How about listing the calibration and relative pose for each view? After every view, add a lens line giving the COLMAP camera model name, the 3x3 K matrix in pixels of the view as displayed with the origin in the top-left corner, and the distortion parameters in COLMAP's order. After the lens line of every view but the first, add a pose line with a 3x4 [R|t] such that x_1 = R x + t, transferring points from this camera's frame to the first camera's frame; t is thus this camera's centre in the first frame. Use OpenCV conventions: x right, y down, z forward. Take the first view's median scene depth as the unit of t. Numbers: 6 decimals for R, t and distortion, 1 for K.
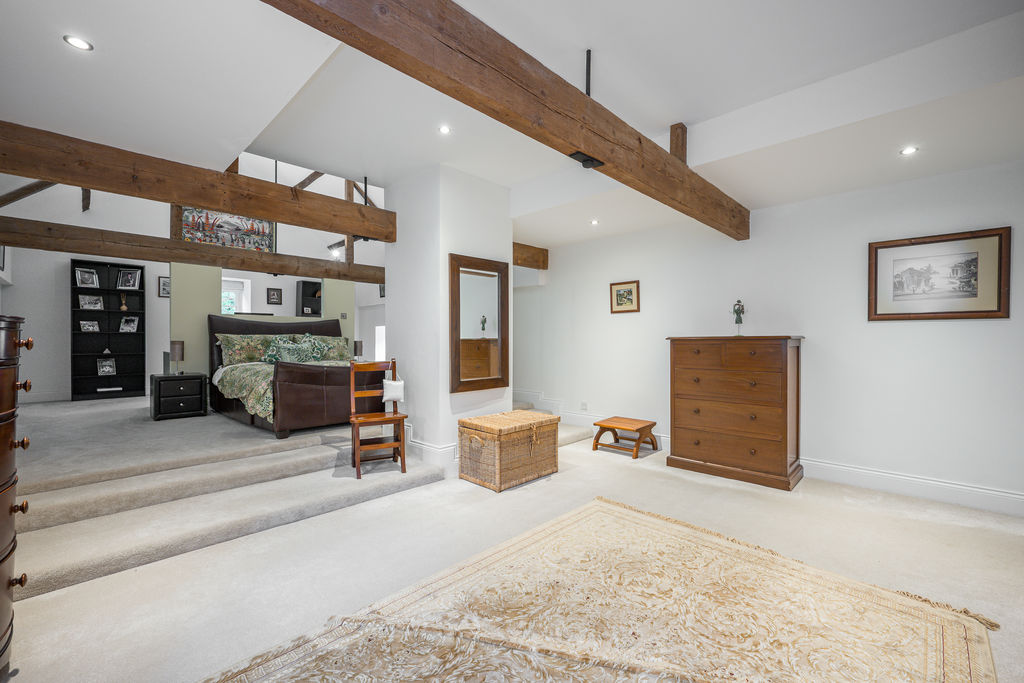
lens RADIAL K [[425.9, 0, 512.0], [0, 425.9, 341.5], [0, 0, 1]] dist [0.000258, 0.000115]
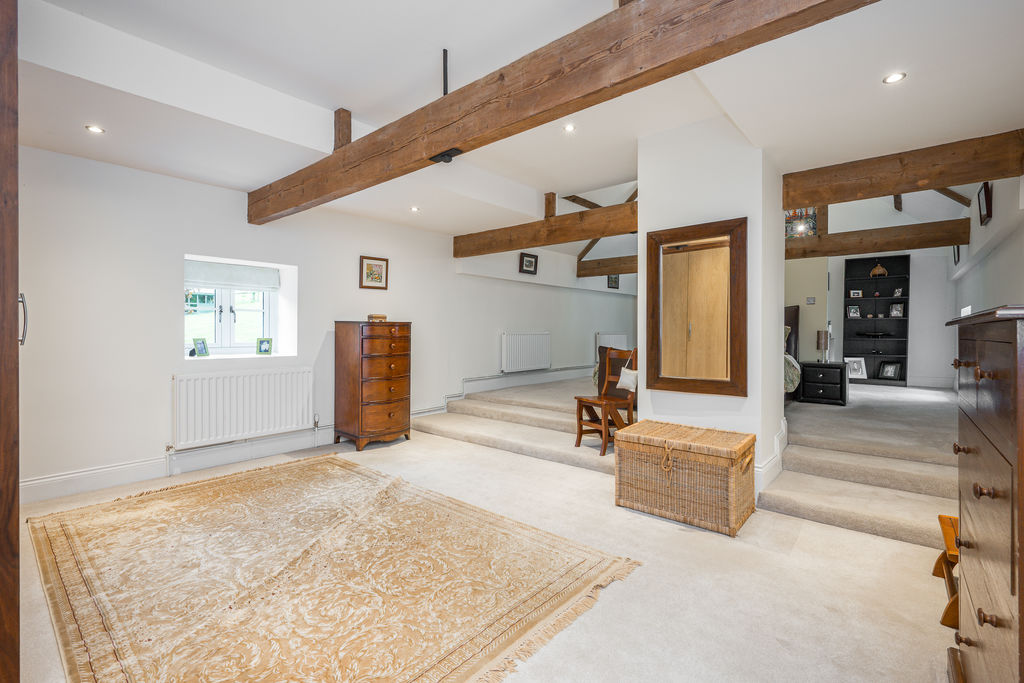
lens RADIAL K [[446.8, 0, 515.5], [0, 446.8, 332.7], [0, 0, 1]] dist [-0.000442, -0.000021]
pose [[0.091341, 0.003329, -0.995814, 0.526000], [-0.003907, 0.999988, 0.002985, 0.001363], [0.995812, 0.003618, 0.091353, 0.439858]]
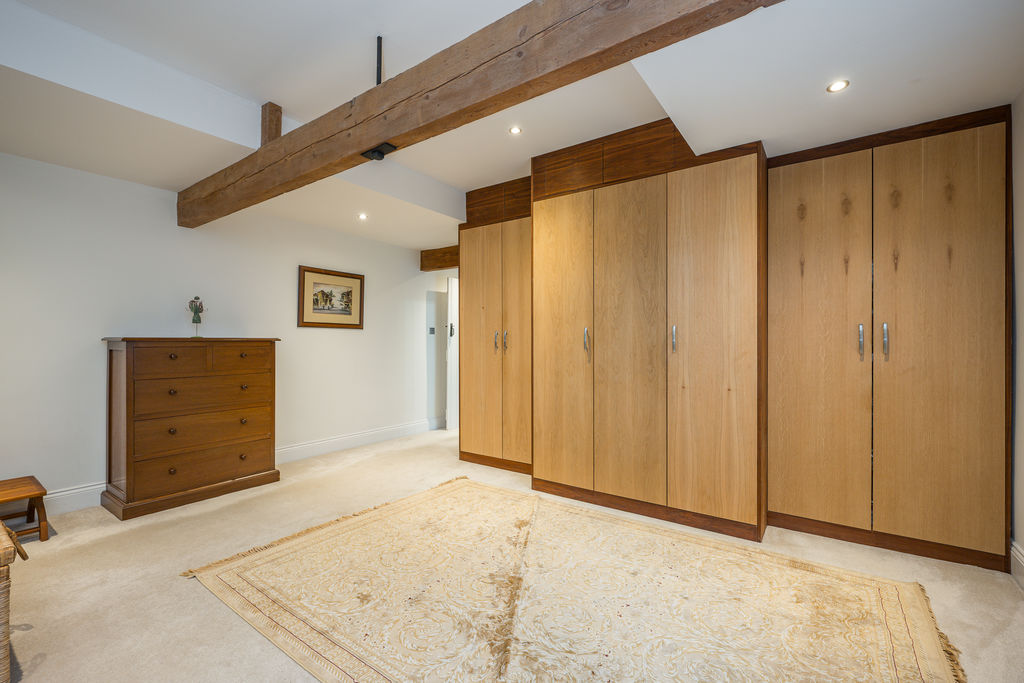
lens RADIAL K [[437.0, 0, 525.7], [0, 437.0, 341.7], [0, 0, 1]] dist [0.001303, 0.000133]
pose [[-0.175596, 0.000527, 0.984462, -0.353675], [0.000450, 1.000000, -0.000455, -0.002325], [-0.984462, 0.000363, -0.175596, 0.360953]]
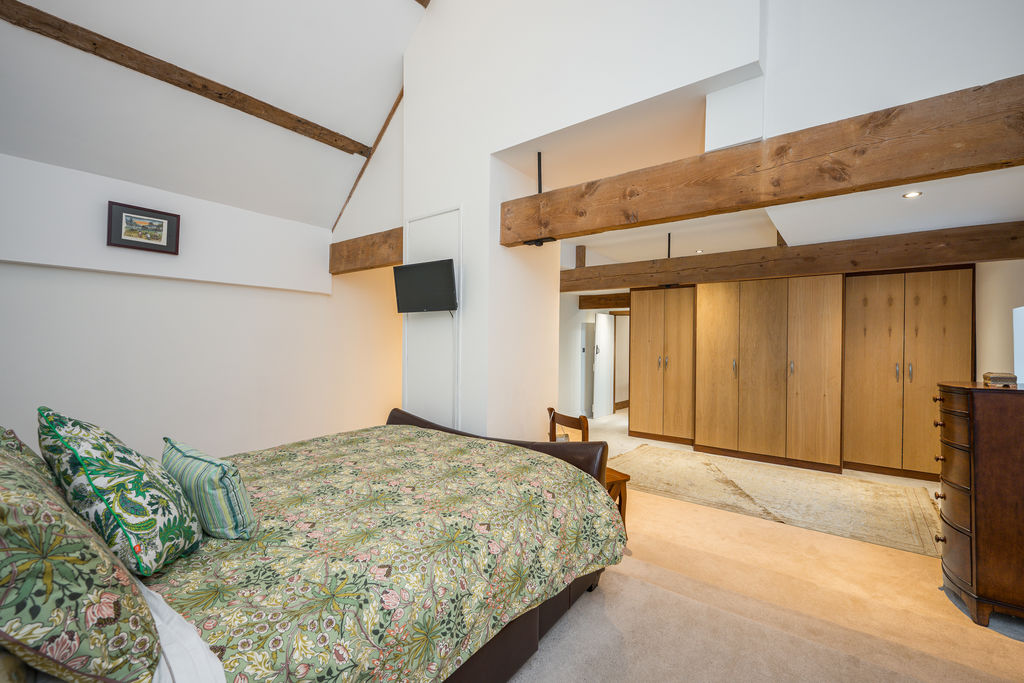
lens RADIAL K [[438.2, 0, 512.0], [0, 438.2, 341.5], [0, 0, 1]] dist [0.000182, 0.000071]
pose [[-0.112454, -0.002962, 0.993652, -0.781411], [-0.010186, 0.999946, 0.001828, -0.060988], [-0.993605, -0.009916, -0.112478, 0.836372]]
